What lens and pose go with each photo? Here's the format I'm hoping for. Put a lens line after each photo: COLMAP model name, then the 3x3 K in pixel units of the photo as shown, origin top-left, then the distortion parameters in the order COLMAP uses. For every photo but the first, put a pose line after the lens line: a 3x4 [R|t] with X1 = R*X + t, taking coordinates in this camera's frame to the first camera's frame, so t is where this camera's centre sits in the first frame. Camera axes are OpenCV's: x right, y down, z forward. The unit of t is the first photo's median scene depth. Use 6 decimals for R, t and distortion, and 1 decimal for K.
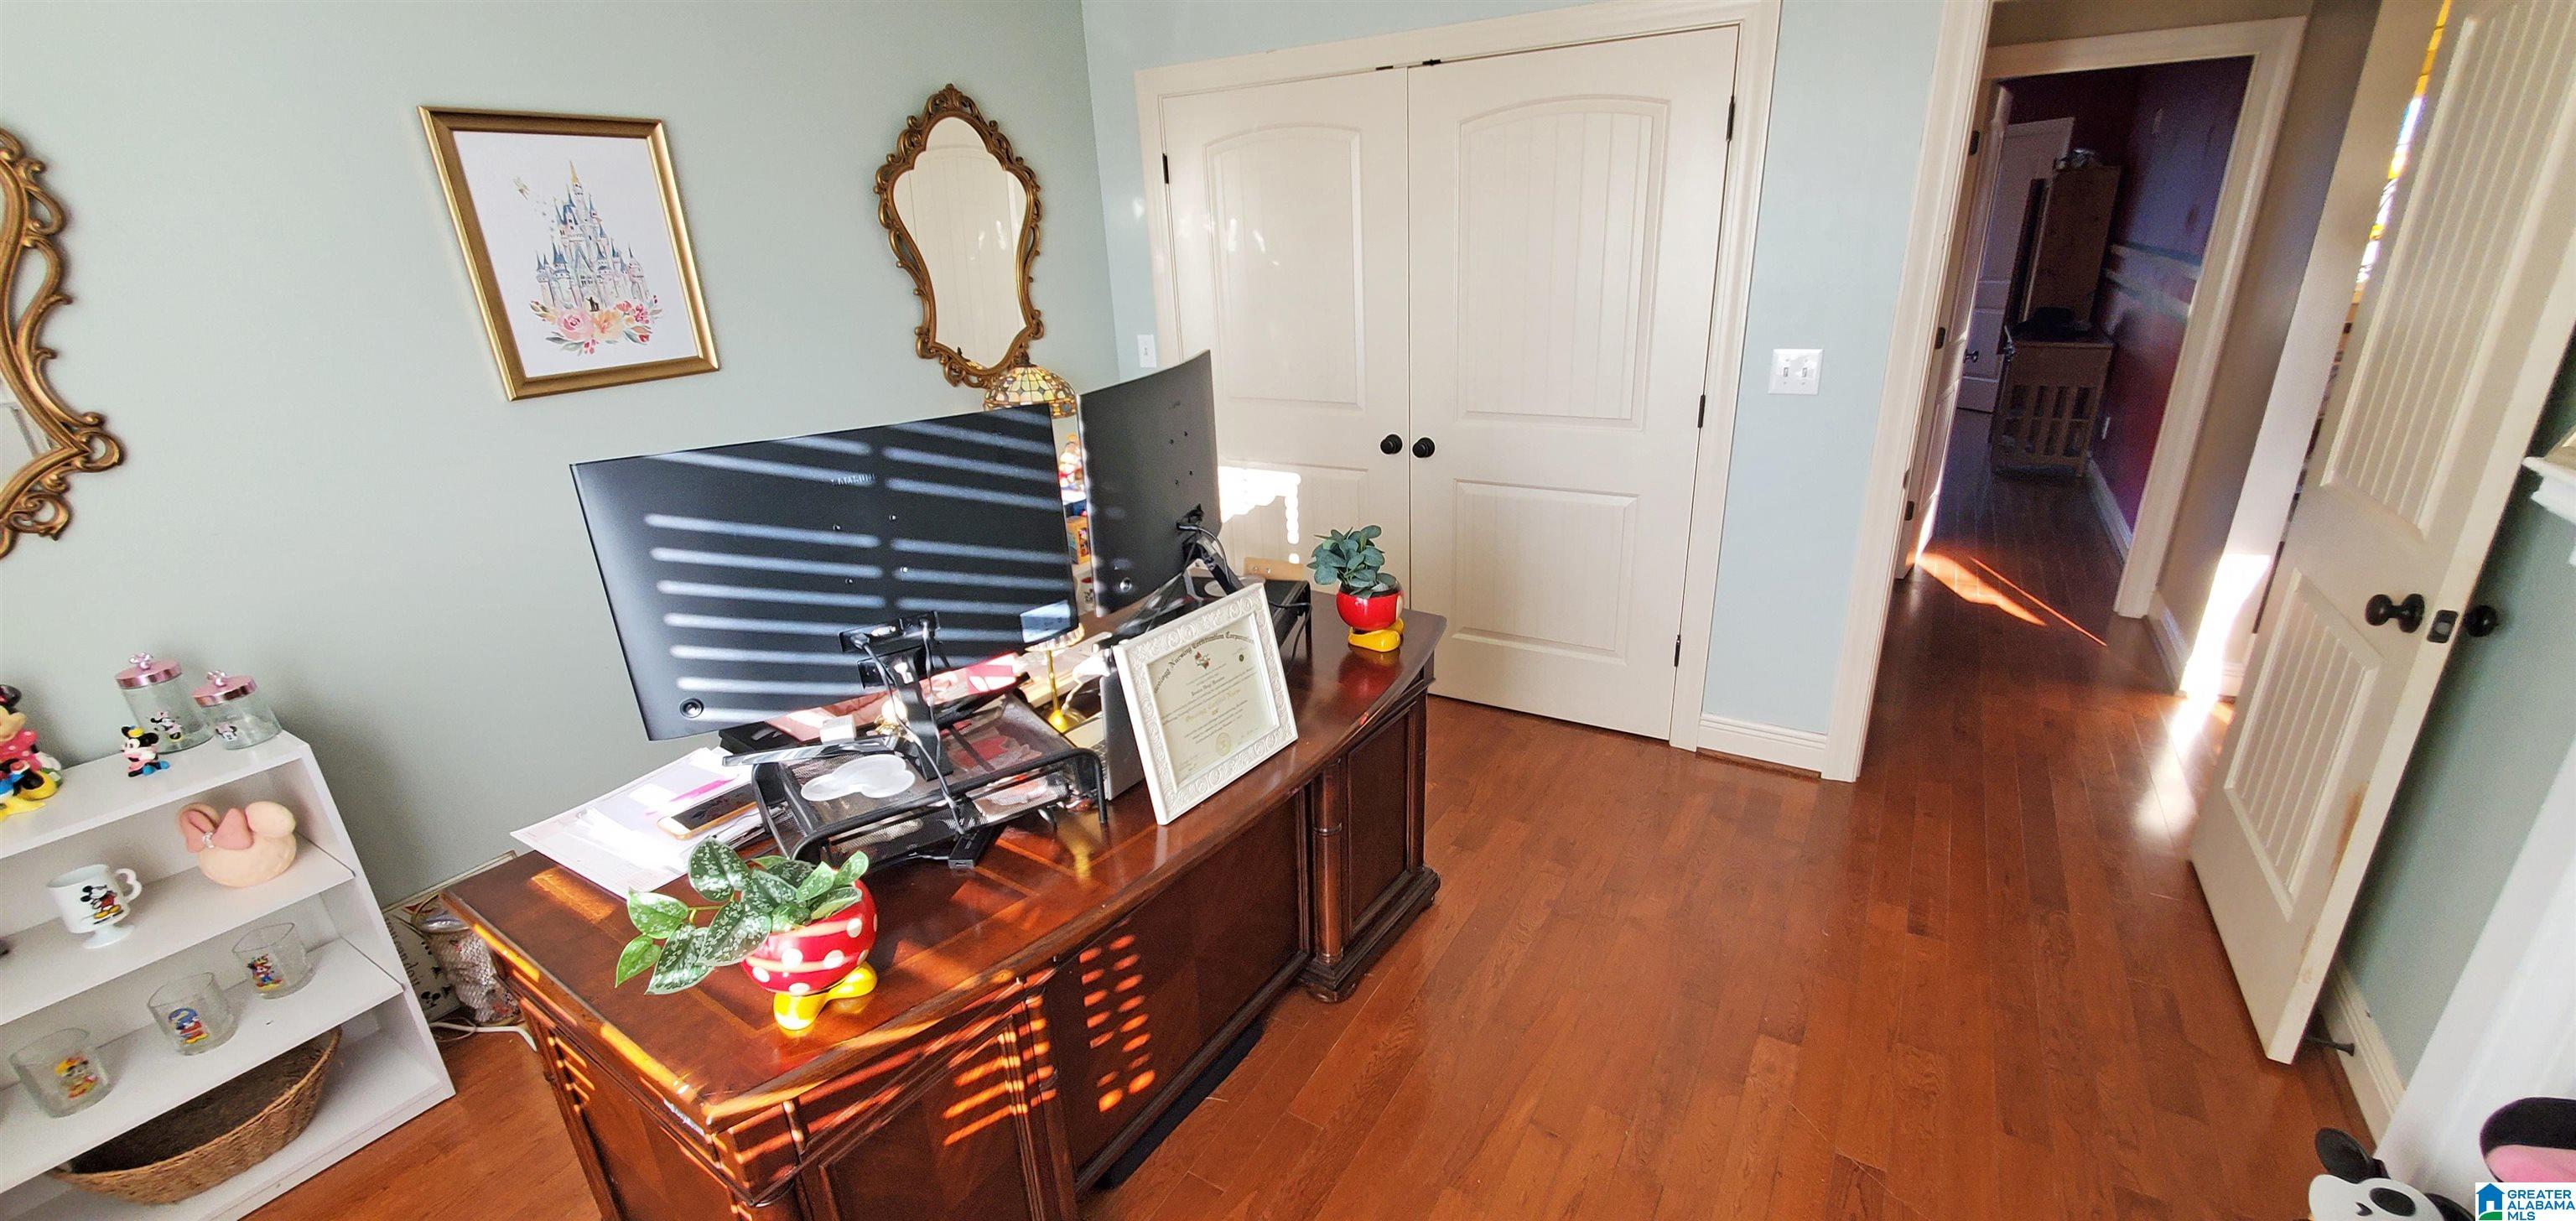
lens RADIAL K [[1021.7, 0, 1288.0], [0, 1021.7, 610.5], [0, 0, 1]] dist [-0.001157, -0.000294]
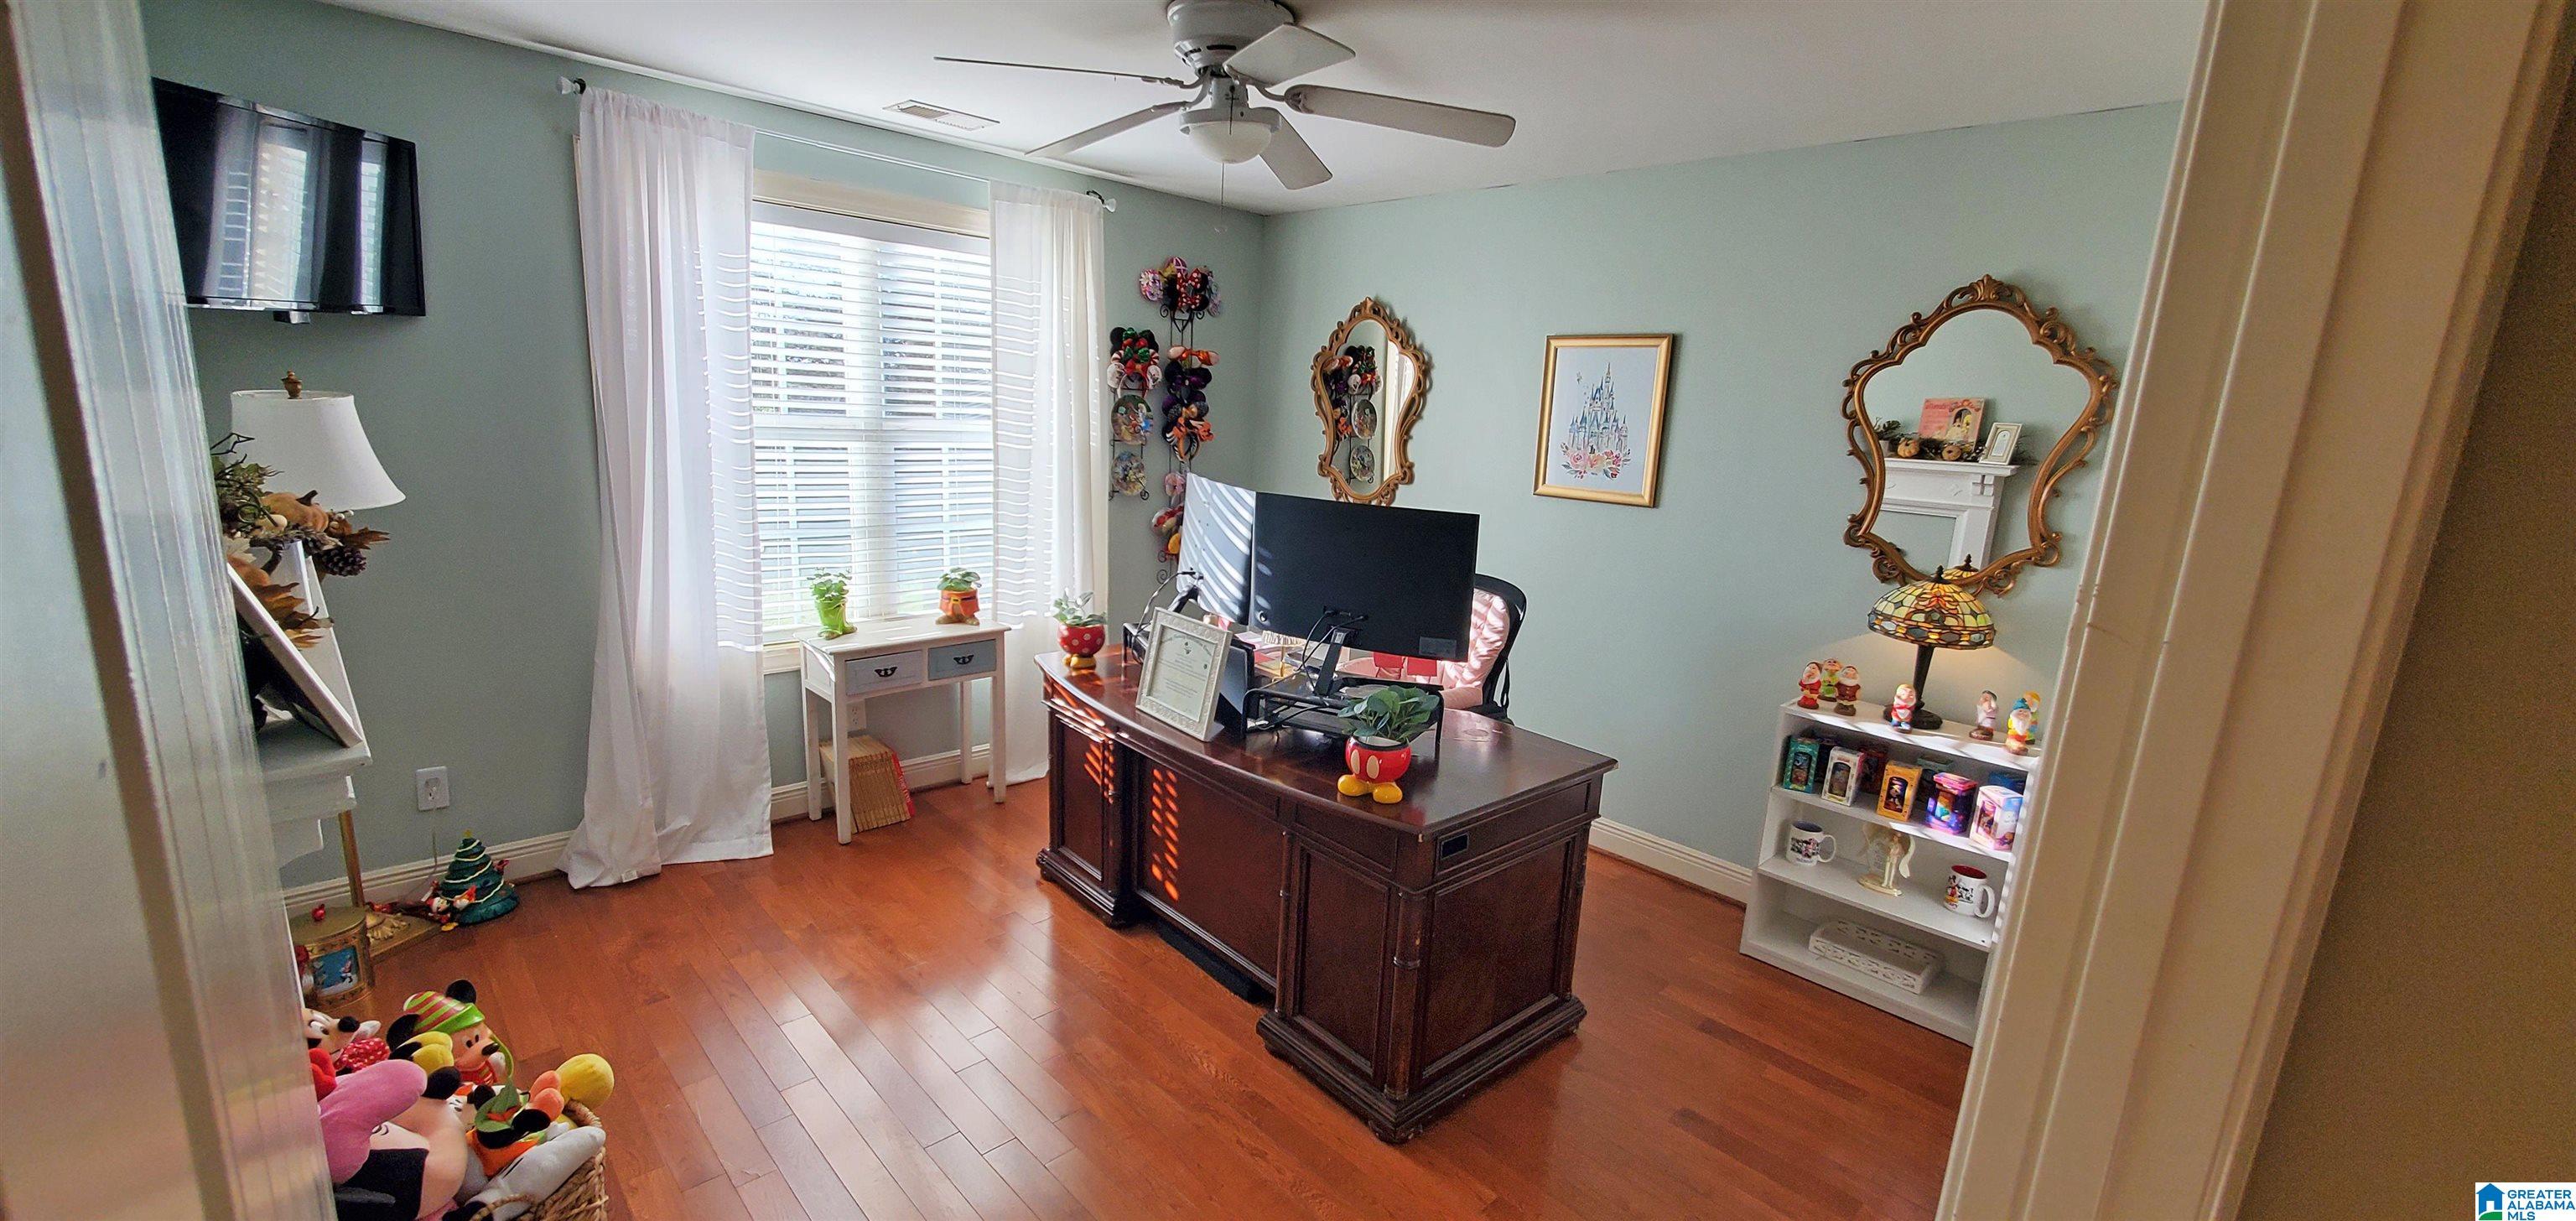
lens RADIAL K [[1021.7, 0, 1288.0], [0, 1021.7, 610.5], [0, 0, 1]] dist [-0.001157, -0.000294]
pose [[-0.224518, 0.224440, -0.948271, 0.936888], [-0.378523, 0.876614, 0.297101, -0.364960], [0.897949, 0.425647, -0.111860, 0.845939]]
